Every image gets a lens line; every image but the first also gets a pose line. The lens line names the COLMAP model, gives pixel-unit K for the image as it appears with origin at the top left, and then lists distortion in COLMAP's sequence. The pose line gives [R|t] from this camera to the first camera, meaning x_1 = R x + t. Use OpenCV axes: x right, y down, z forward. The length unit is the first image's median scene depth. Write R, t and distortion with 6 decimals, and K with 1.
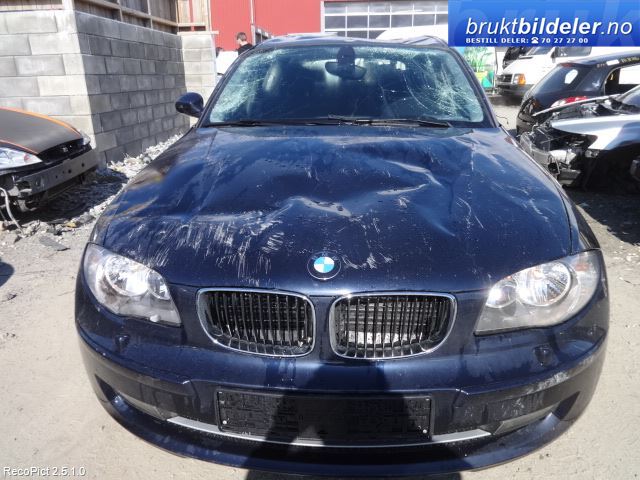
lens RADIAL K [[475.6, 0, 320.3], [0, 475.6, 239.8], [0, 0, 1]] dist [0.003458, 0.003838]
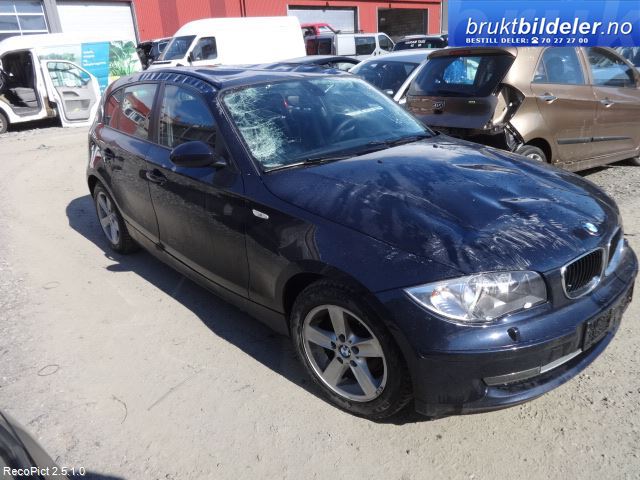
lens RADIAL K [[475.6, 0, 319.7], [0, 475.6, 240.3], [0, 0, 1]] dist [0.003458, 0.003838]
pose [[0.693556, -0.294363, 0.657518, -1.555056], [0.292800, 0.949105, 0.116054, -0.332998], [-0.658216, 0.112031, 0.744447, 0.349644]]
